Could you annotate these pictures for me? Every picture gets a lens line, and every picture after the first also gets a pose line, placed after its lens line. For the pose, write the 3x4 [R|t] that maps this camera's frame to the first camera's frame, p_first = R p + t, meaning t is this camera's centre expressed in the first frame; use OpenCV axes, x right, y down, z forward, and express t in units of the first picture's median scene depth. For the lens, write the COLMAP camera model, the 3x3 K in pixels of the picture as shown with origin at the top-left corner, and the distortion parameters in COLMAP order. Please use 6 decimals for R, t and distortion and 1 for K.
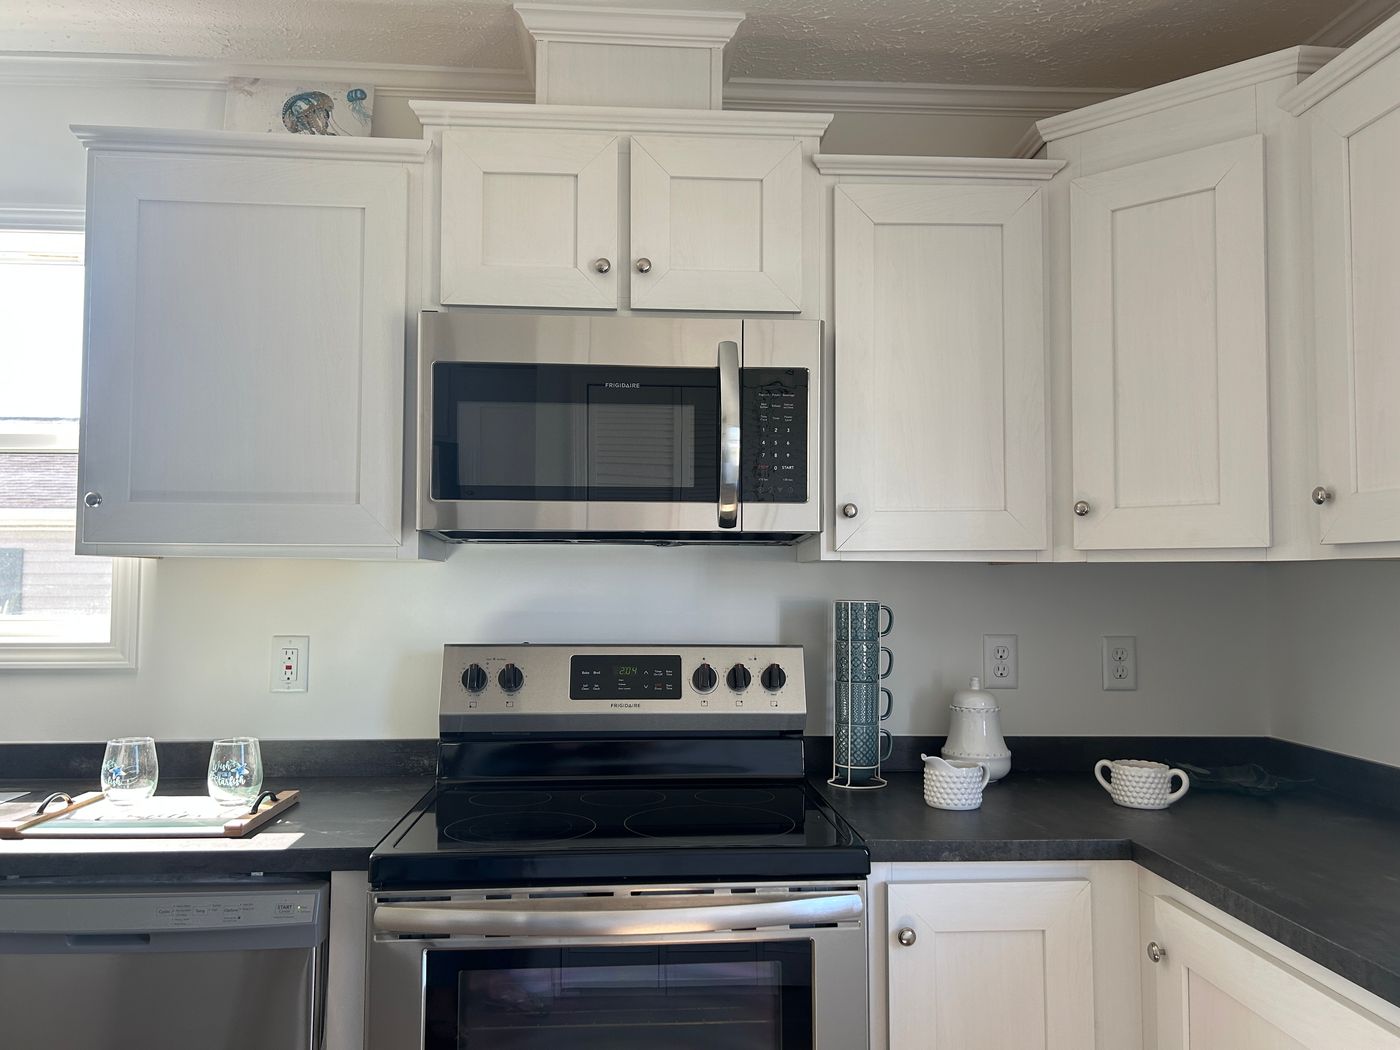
lens RADIAL K [[1037.6, 0, 700.0], [0, 1037.6, 525.0], [0, 0, 1]] dist [0.060672, -0.070188]
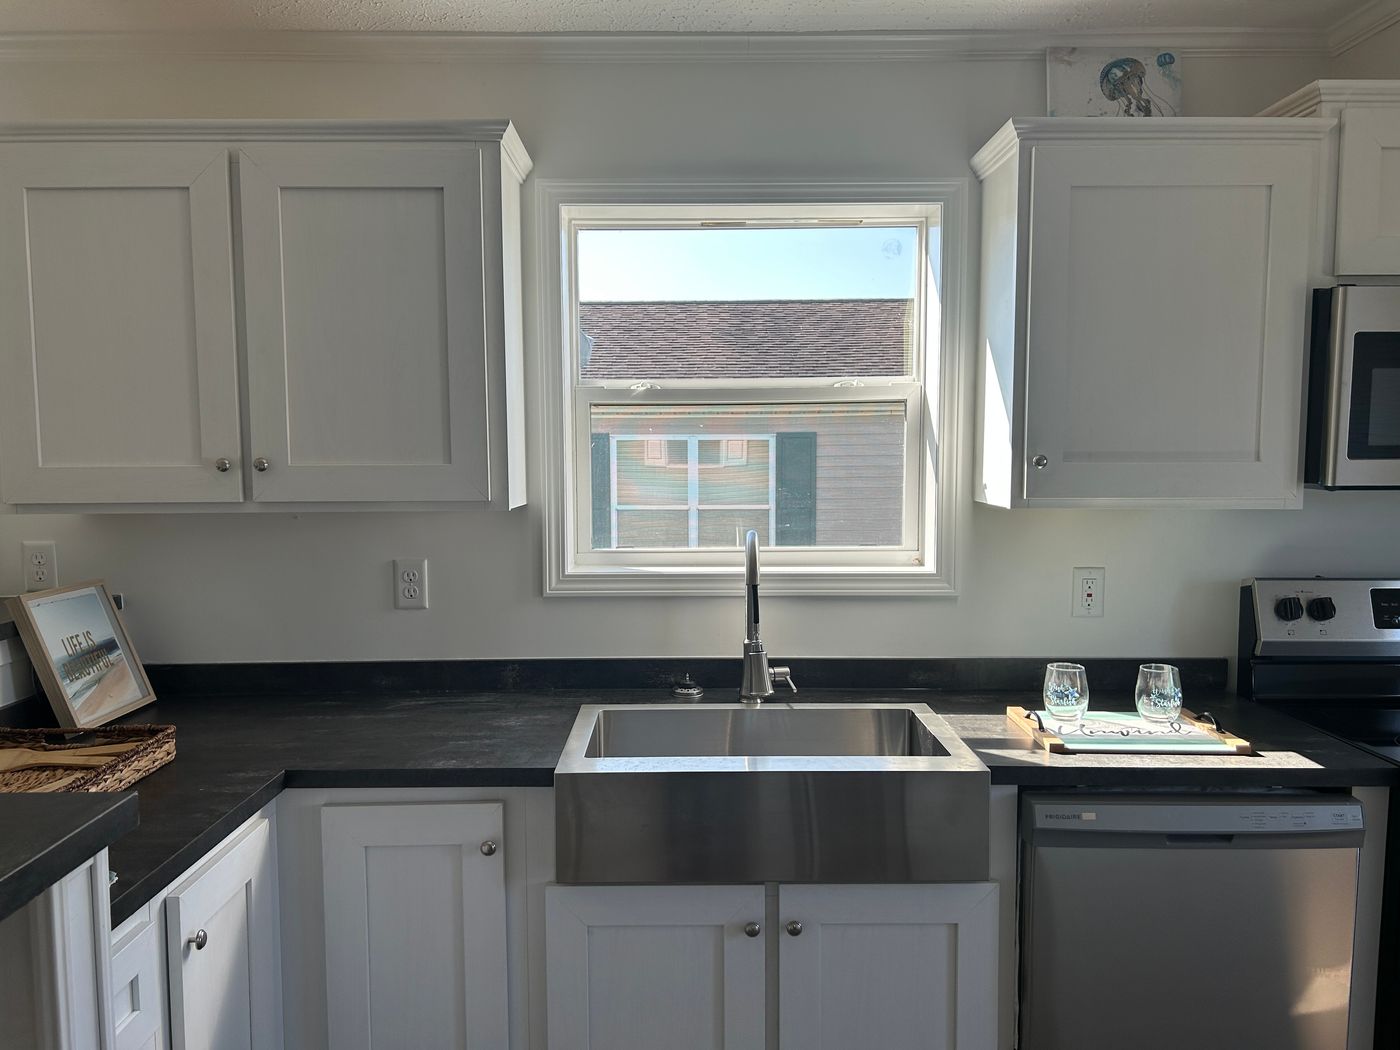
lens RADIAL K [[1037.6, 0, 700.0], [0, 1037.6, 525.0], [0, 0, 1]] dist [0.060672, -0.070188]
pose [[0.997724, -0.001914, -0.067398, -0.753056], [0.010859, 0.991110, 0.132601, -0.095975], [0.066545, -0.133031, 0.988875, -0.140254]]
